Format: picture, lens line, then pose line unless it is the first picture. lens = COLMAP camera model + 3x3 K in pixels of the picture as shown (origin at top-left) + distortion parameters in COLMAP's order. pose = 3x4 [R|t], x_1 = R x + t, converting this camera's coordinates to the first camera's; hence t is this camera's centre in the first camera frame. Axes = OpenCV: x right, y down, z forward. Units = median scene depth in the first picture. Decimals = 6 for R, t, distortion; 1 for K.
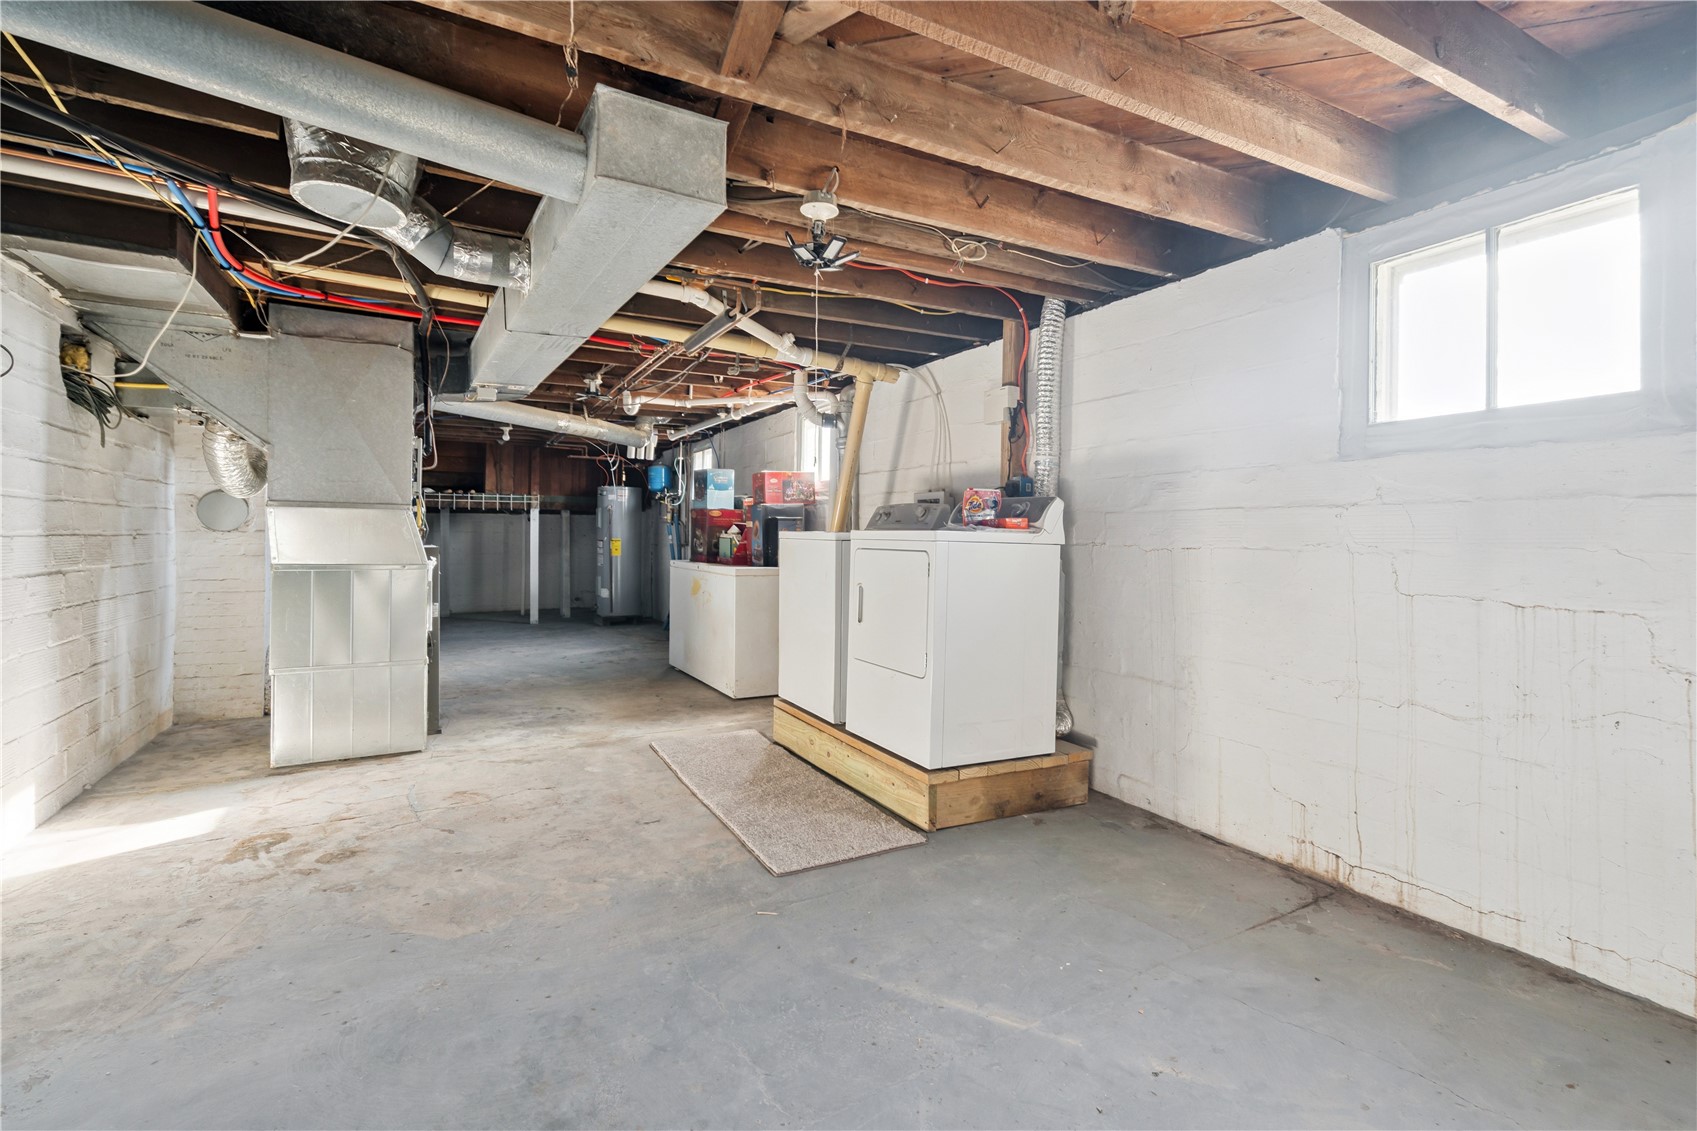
lens RADIAL K [[770.8, 0, 854.4], [0, 770.8, 539.6], [0, 0, 1]] dist [-0.003774, 0.001739]
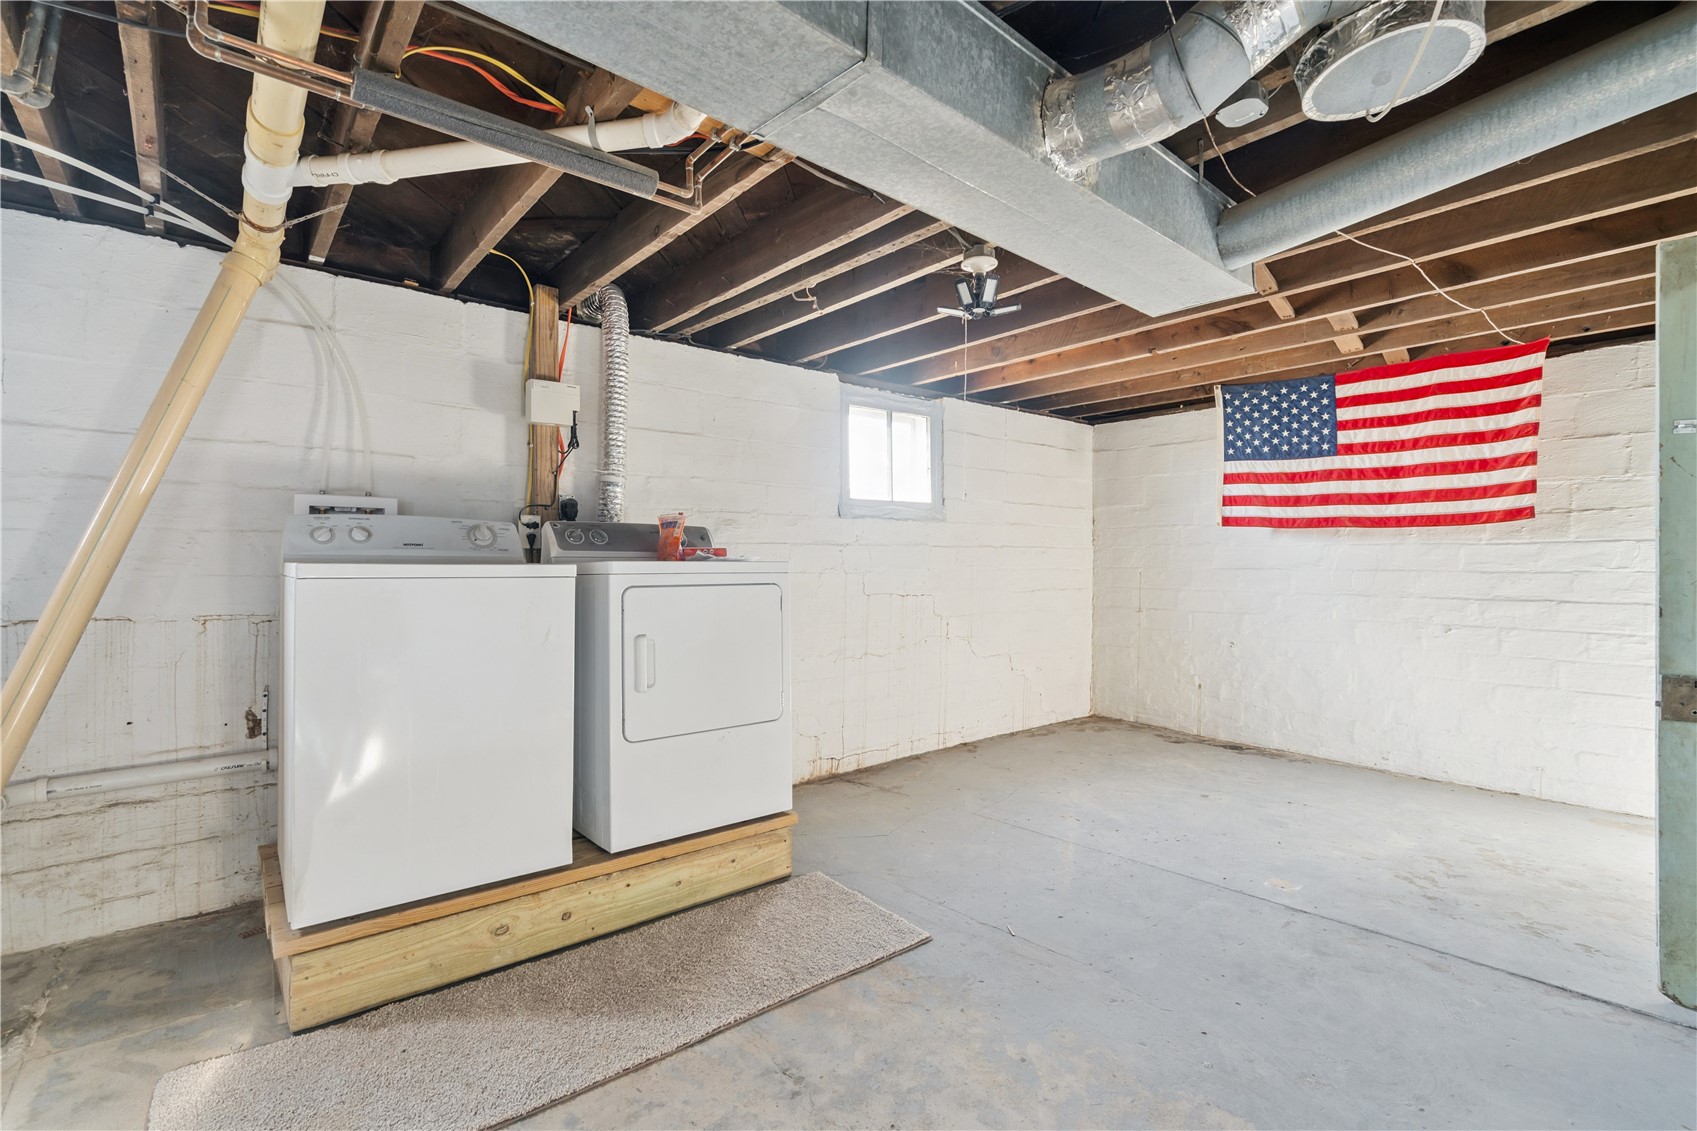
lens RADIAL K [[770.8, 0, 846.8], [0, 770.8, 565.8], [0, 0, 1]] dist [-0.003774, 0.001739]
pose [[-0.182427, -0.013734, 0.983123, -1.007209], [0.004641, 0.999879, 0.014829, -0.023380], [-0.983208, 0.007268, -0.182342, 1.296231]]
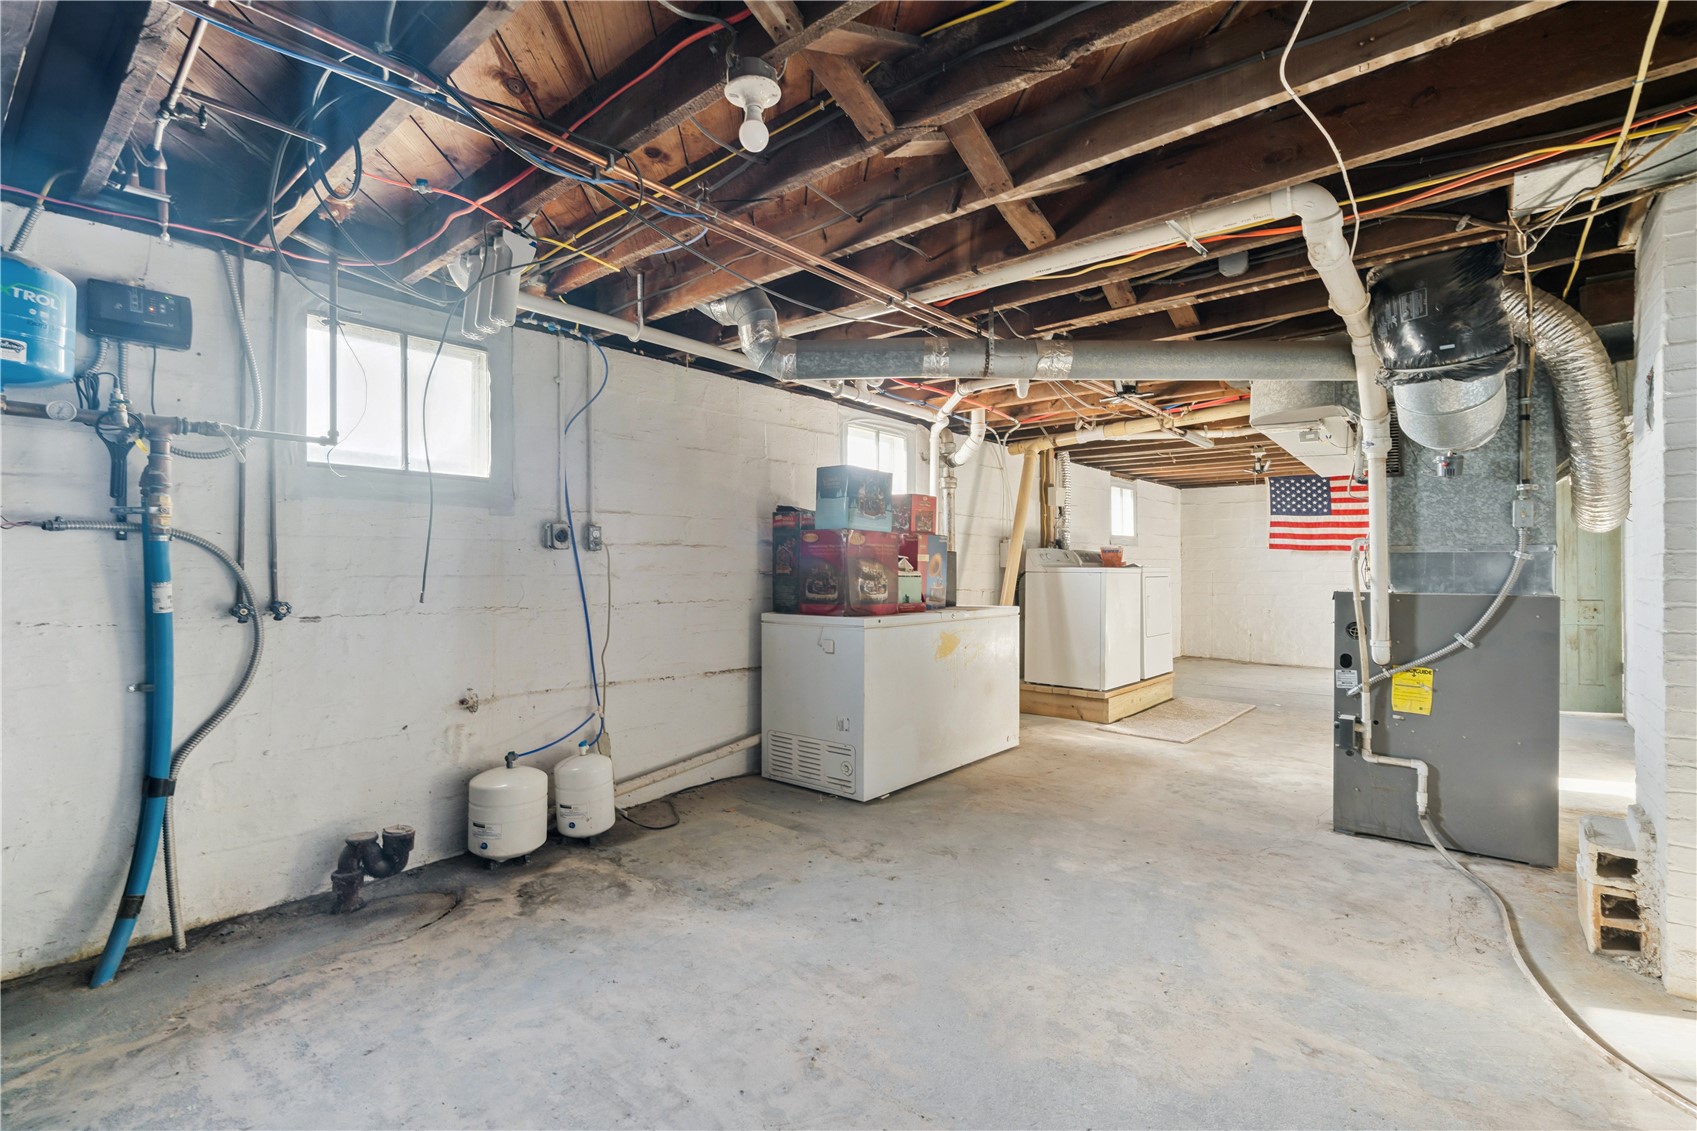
lens RADIAL K [[770.8, 0, 851.1], [0, 770.8, 563.0], [0, 0, 1]] dist [-0.003774, 0.001739]
pose [[-0.344849, -0.001832, 0.938656, -2.019183], [0.002646, 0.999992, 0.002924, -0.037120], [-0.938654, 0.003492, -0.344841, 3.112579]]
